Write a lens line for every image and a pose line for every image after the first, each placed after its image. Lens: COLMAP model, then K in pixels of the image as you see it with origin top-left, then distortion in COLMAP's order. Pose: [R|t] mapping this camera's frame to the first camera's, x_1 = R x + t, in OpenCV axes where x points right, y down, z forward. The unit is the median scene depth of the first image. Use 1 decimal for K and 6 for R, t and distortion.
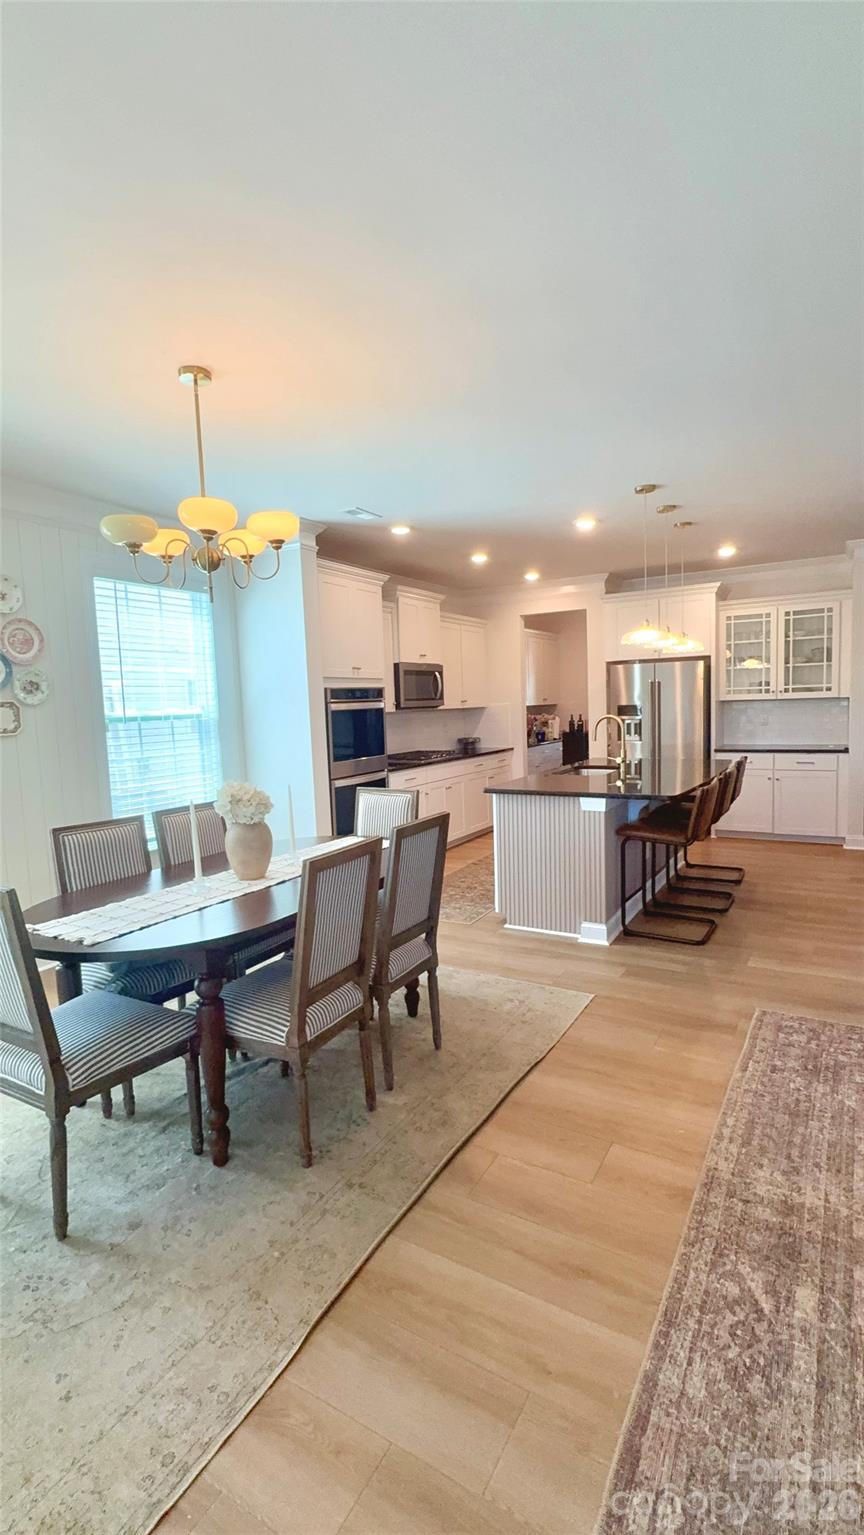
lens RADIAL K [[700.6, 0, 432.0], [0, 700.6, 767.5], [0, 0, 1]] dist [-0.000451, 0.000130]
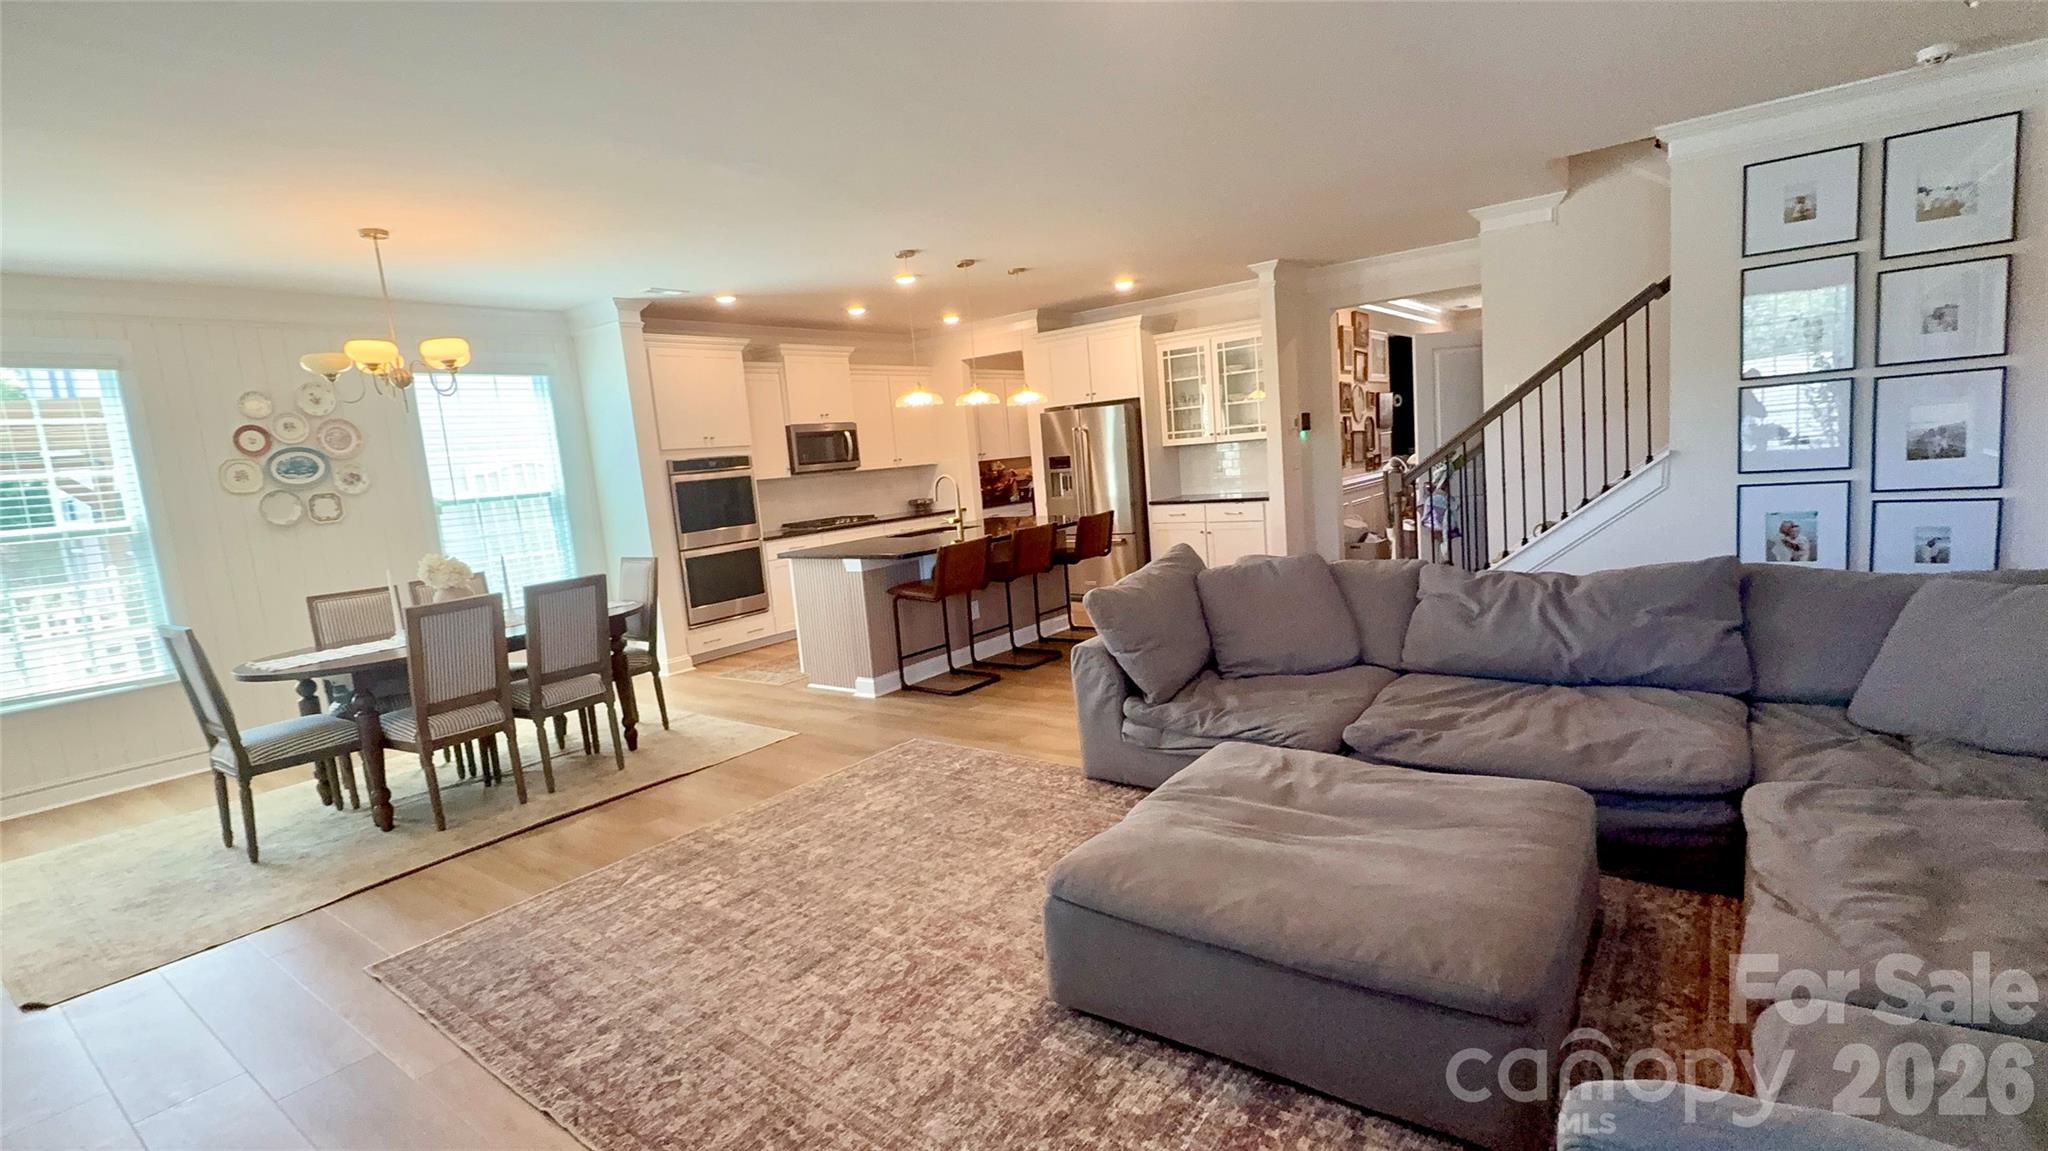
lens RADIAL K [[934.7, 0, 1024.0], [0, 934.7, 575.5], [0, 0, 1]] dist [-0.000451, 0.000130]
pose [[0.992759, -0.032812, -0.115558, 0.627405], [0.038117, 0.998304, 0.044003, 0.015335], [0.113918, -0.048089, 0.992326, -0.355242]]
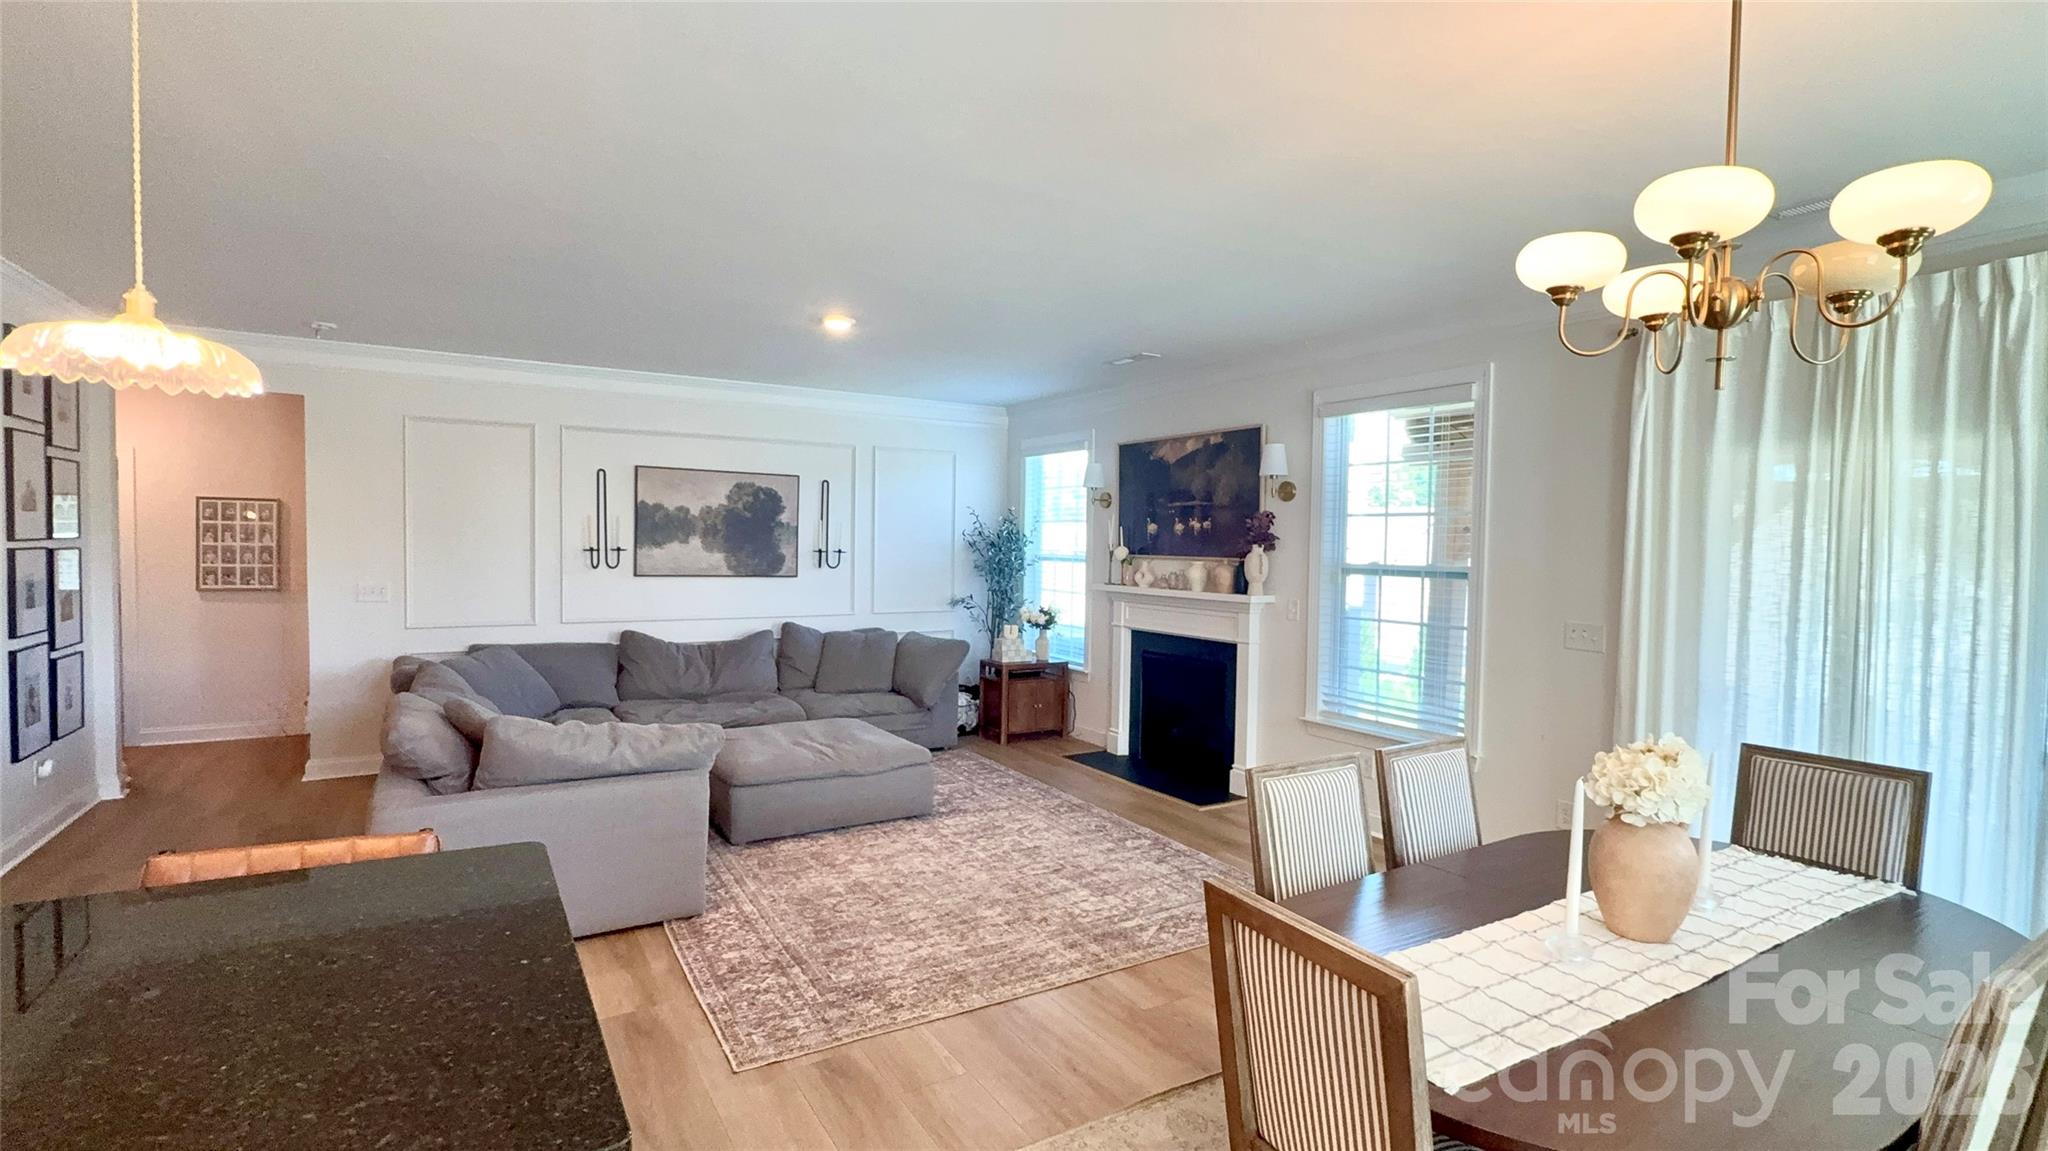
lens RADIAL K [[934.7, 0, 1024.0], [0, 934.7, 575.5], [0, 0, 1]] dist [-0.000451, 0.000130]
pose [[-0.880935, 0.004915, 0.473211, -0.127013], [0.059450, 0.993174, 0.100358, -0.129749], [-0.469488, 0.116542, -0.875214, 1.193315]]
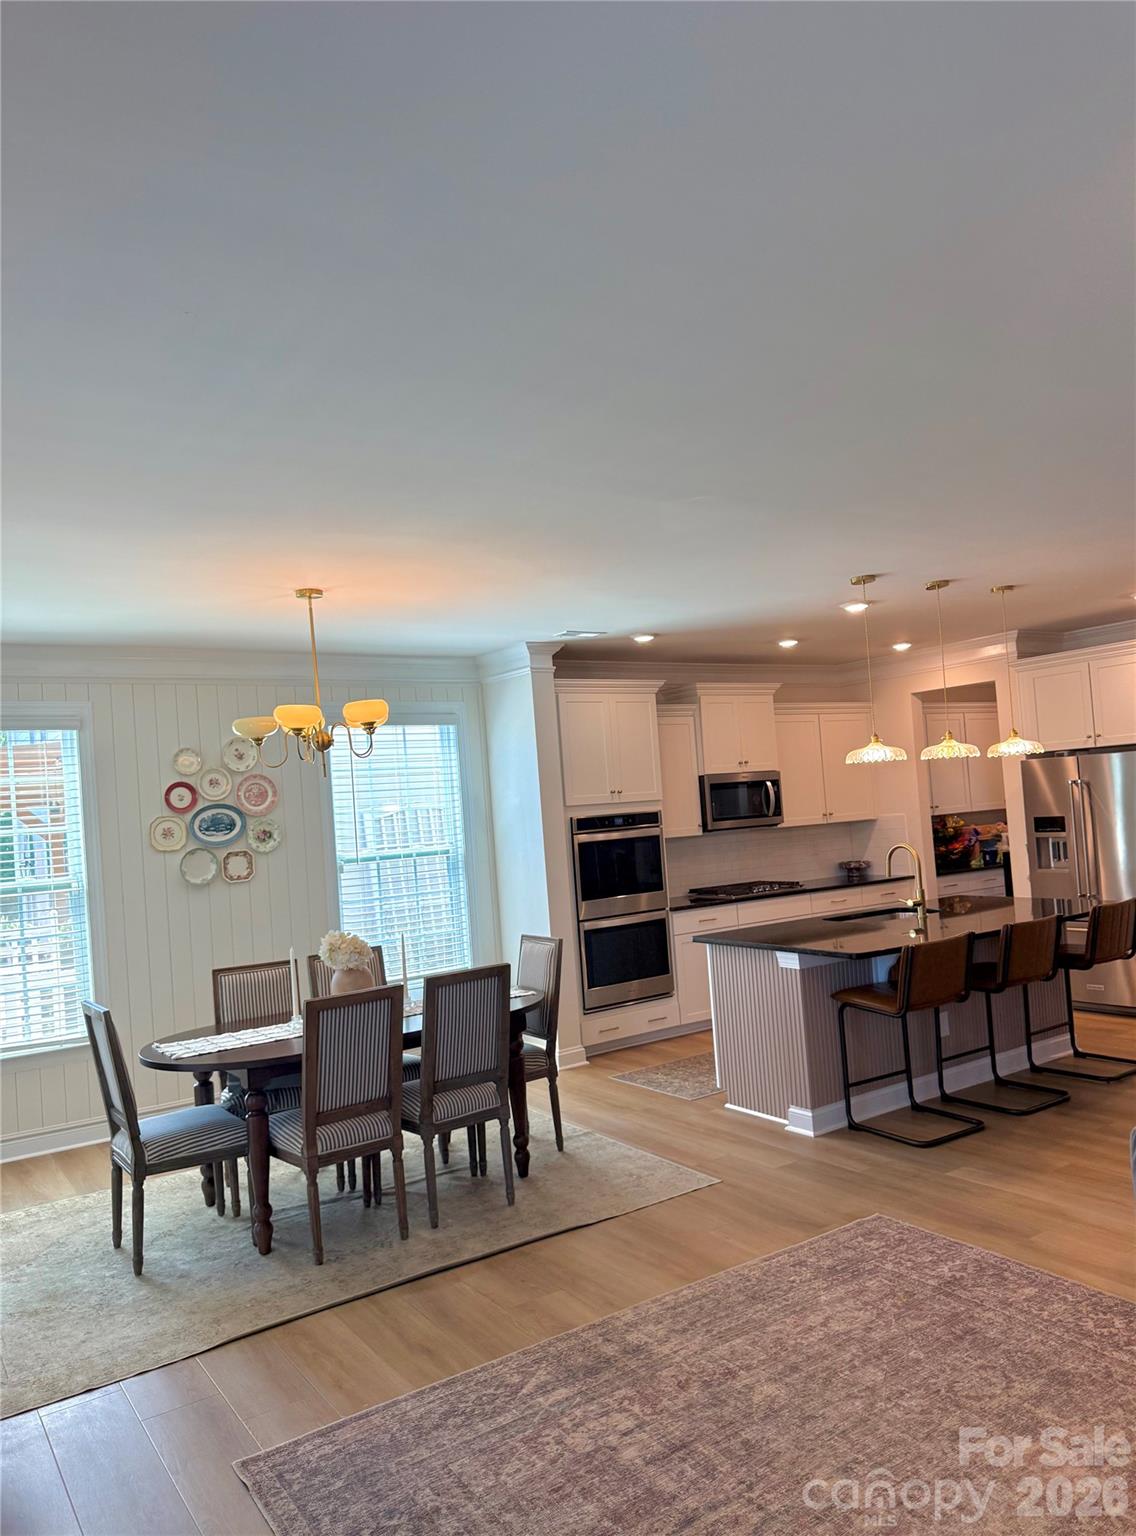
lens RADIAL K [[1083.6, 0, 582.2], [0, 1083.6, 770.4], [0, 0, 1]] dist [0.072636, -0.106558]
pose [[0.903626, -0.044073, -0.426049, 0.555429], [-0.000293, 0.994628, -0.103511, -0.038022], [0.428322, 0.093659, 0.898759, -0.294237]]
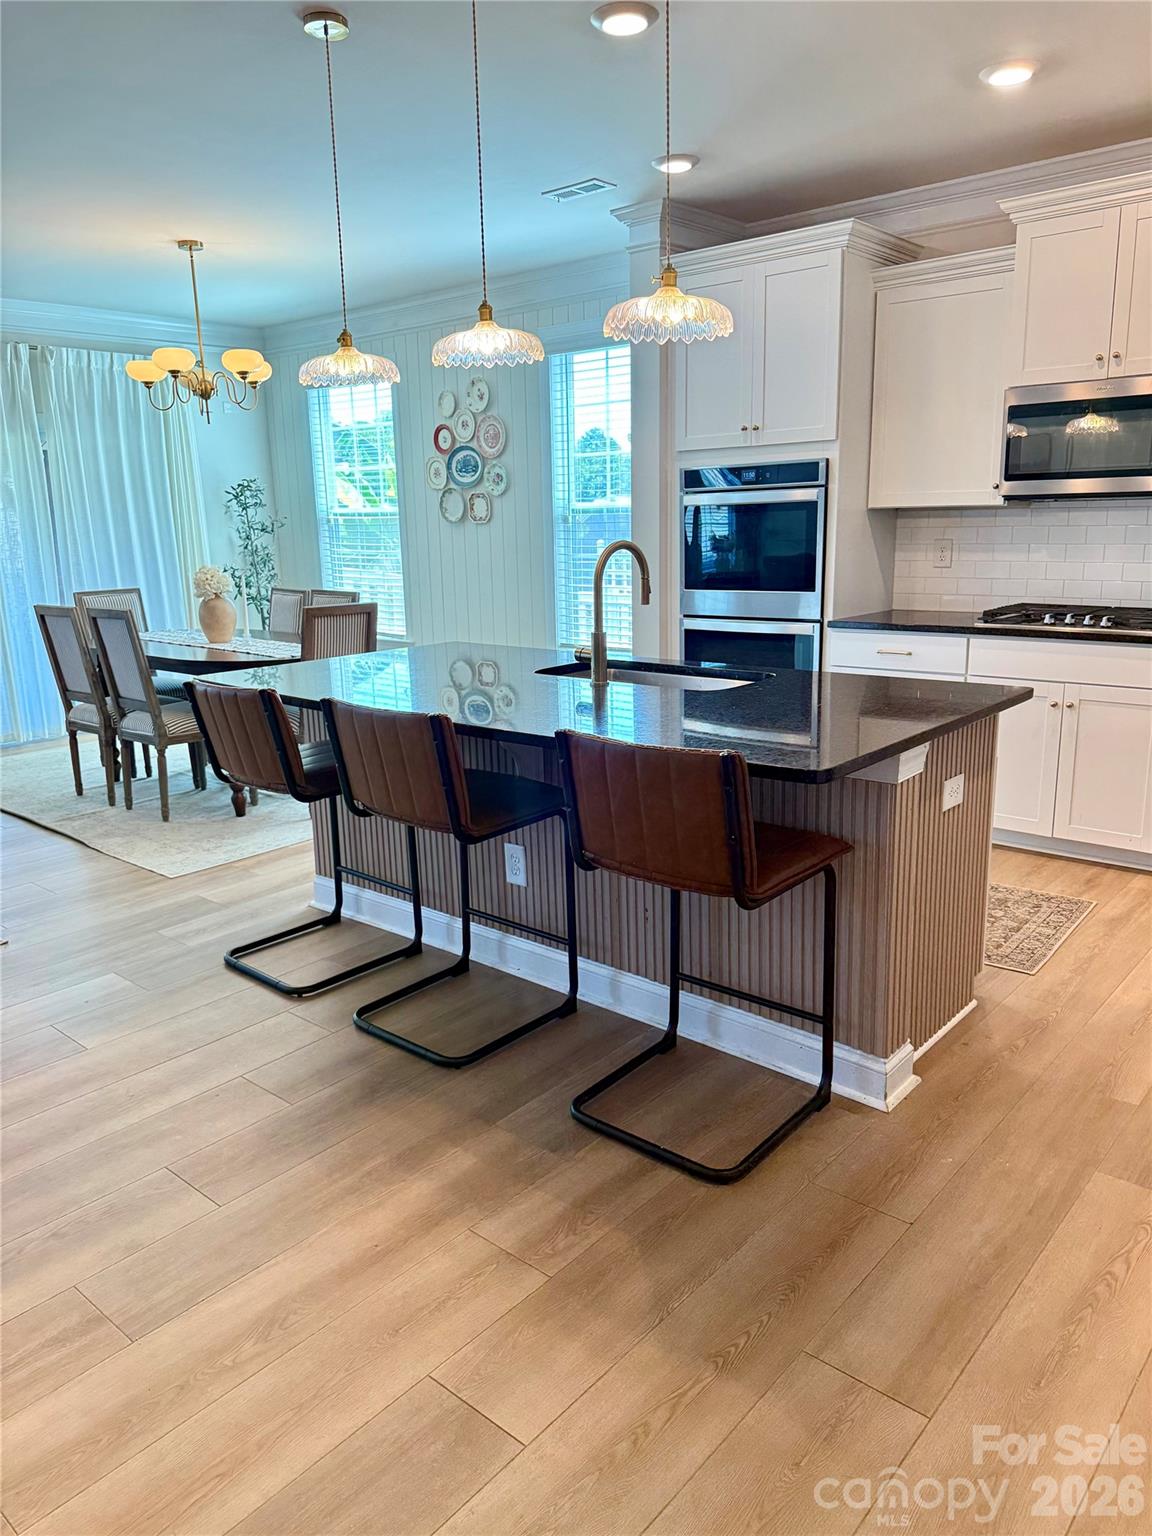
lens RADIAL K [[1098.3, 0, 576.0], [0, 1098.3, 768.0], [0, 0, 1]] dist [0.040041, -0.001008]
pose [[-0.179071, 0.263671, -0.947846, 1.100340], [-0.056865, 0.959034, 0.277527, -0.155229], [0.982191, 0.103596, -0.156741, 1.346617]]
